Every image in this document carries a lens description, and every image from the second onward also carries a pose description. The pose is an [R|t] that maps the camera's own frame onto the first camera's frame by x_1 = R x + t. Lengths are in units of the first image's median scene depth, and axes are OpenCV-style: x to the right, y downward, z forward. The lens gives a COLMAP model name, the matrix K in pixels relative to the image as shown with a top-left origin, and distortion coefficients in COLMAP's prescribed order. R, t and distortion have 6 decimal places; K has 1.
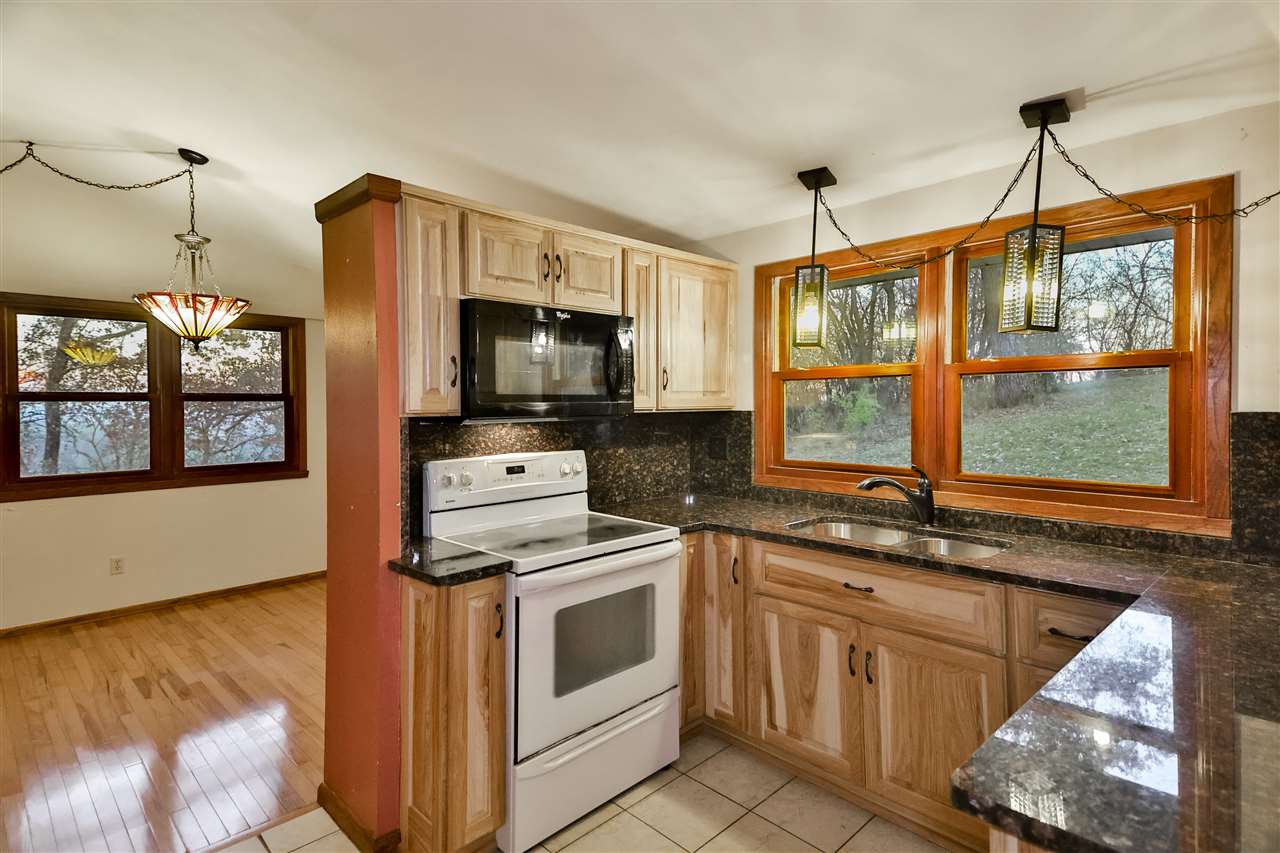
lens RADIAL K [[626.6, 0, 640.0], [0, 626.6, 426.5], [0, 0, 1]] dist [-0.000153, -0.000098]
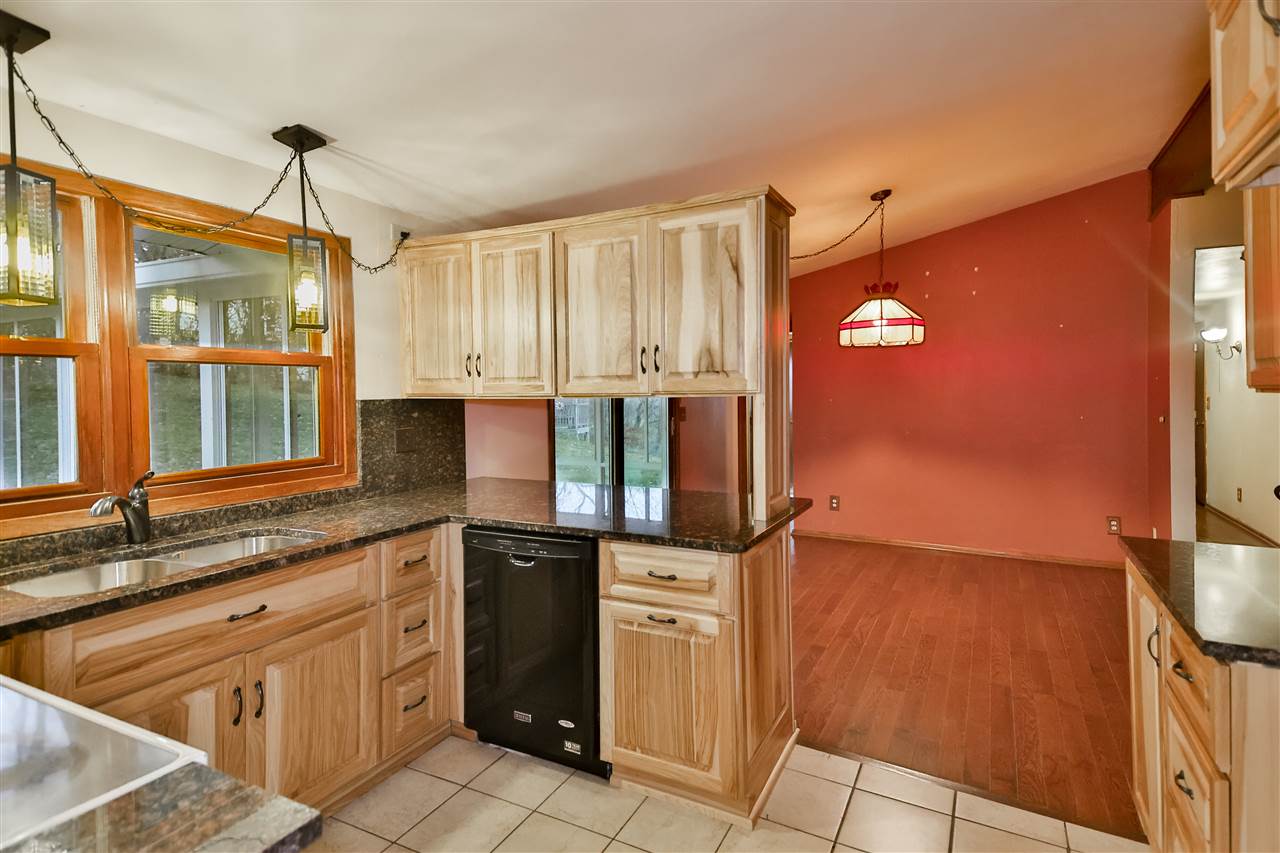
lens RADIAL K [[652.2, 0, 648.1], [0, 652.2, 407.7], [0, 0, 1]] dist [0.035216, -0.000346]
pose [[-0.324090, -0.025134, 0.945692, -0.681040], [0.036161, 0.998587, 0.038933, -0.036288], [-0.945335, 0.046815, -0.322723, 0.776108]]
